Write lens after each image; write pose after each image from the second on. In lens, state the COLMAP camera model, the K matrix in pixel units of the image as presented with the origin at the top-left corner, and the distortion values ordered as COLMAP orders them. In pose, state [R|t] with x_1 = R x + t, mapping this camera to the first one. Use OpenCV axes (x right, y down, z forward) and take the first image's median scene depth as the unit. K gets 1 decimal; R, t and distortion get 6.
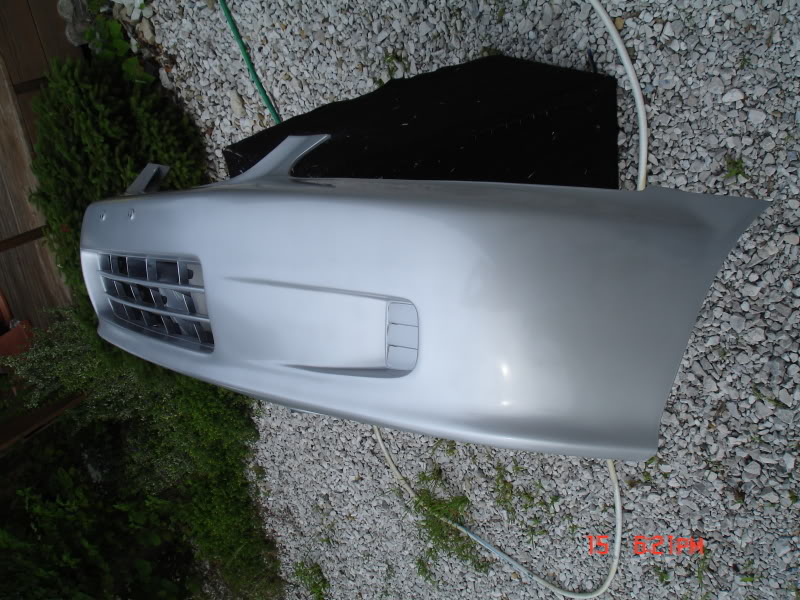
lens RADIAL K [[918.5, 0, 400.0], [0, 918.5, 300.0], [0, 0, 1]] dist [-0.077135, -0.078721]
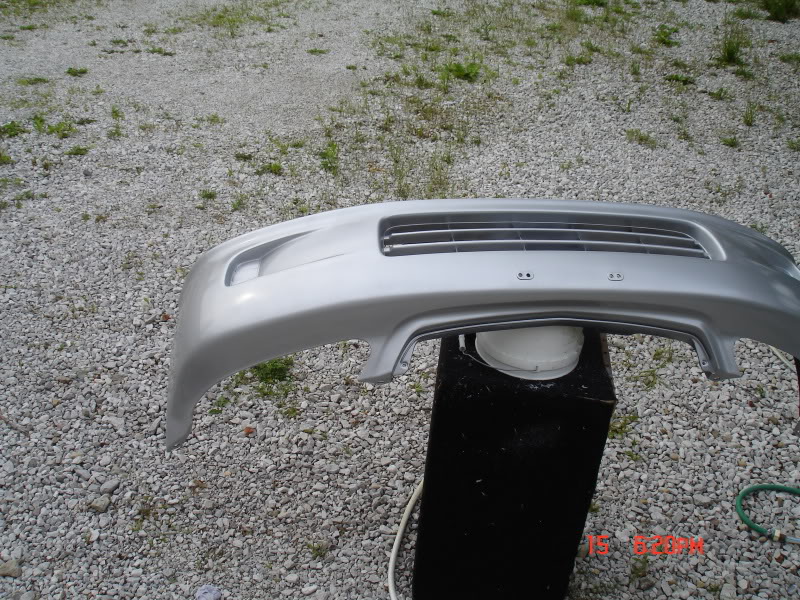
lens RADIAL K [[918.5, 0, 400.0], [0, 918.5, 300.0], [0, 0, 1]] dist [-0.077135, -0.078721]
pose [[-0.626674, 0.530415, 0.570911, -0.737145], [-0.158988, -0.804227, 0.572663, -0.666673], [0.762891, 0.268105, 0.588318, 0.143777]]
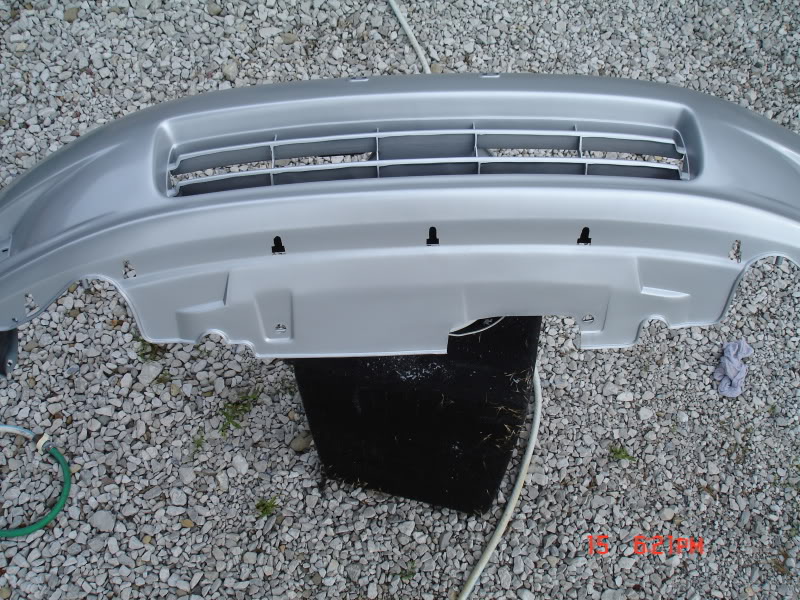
lens RADIAL K [[918.5, 0, 400.0], [0, 918.5, 300.0], [0, 0, 1]] dist [-0.077135, -0.078721]
pose [[0.547126, 0.594257, 0.589501, -0.626199], [0.091834, 0.657394, -0.747930, 0.598774], [-0.831997, 0.463348, 0.305105, 0.770240]]
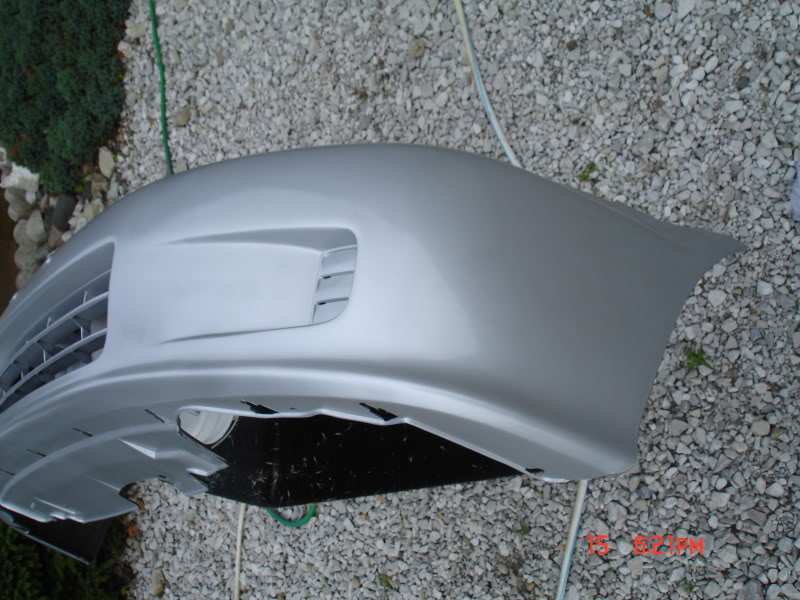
lens RADIAL K [[918.5, 0, 400.0], [0, 918.5, 300.0], [0, 0, 1]] dist [-0.077135, -0.078721]
pose [[0.990735, 0.130417, 0.037885, 0.019323], [-0.094991, 0.864829, -0.492999, 0.296451], [-0.097059, 0.484832, 0.869205, 0.171735]]
